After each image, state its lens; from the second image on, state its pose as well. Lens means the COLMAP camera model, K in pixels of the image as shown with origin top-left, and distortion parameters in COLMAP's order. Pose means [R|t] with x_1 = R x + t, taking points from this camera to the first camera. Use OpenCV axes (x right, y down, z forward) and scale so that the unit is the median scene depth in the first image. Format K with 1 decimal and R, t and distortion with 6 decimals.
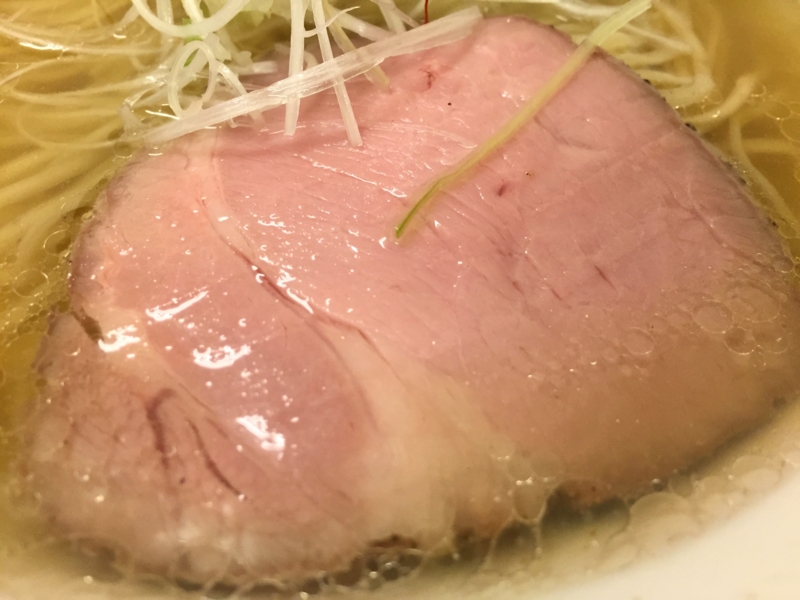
lens RADIAL K [[709.2, 0, 393.8], [0, 709.2, 303.8], [0, 0, 1]] dist [0.057113, -0.112793]
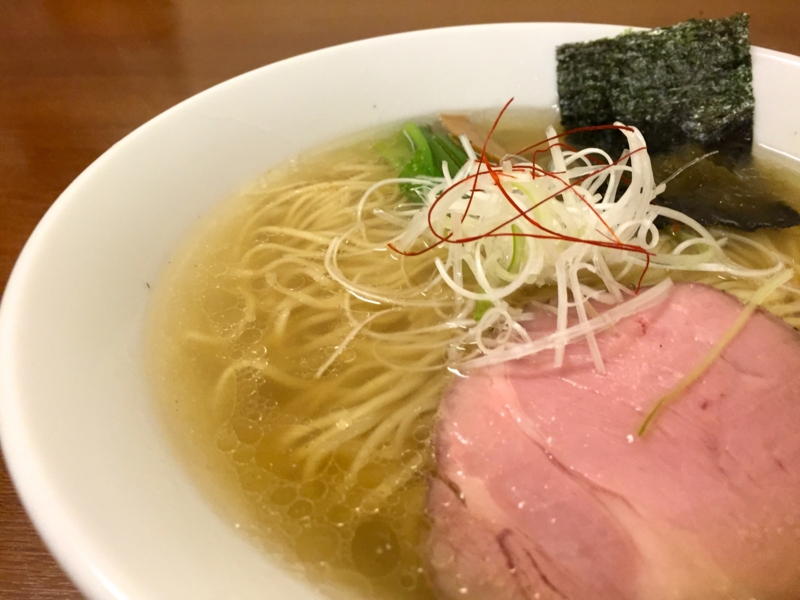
lens RADIAL K [[709.2, 0, 403.7], [0, 709.2, 296.2], [0, 0, 1]] dist [0.057113, -0.112793]
pose [[0.990079, -0.000151, -0.140510, -0.270191], [-0.034079, 0.969882, -0.241179, 0.003835], [0.136315, 0.243575, 0.960255, -0.608635]]
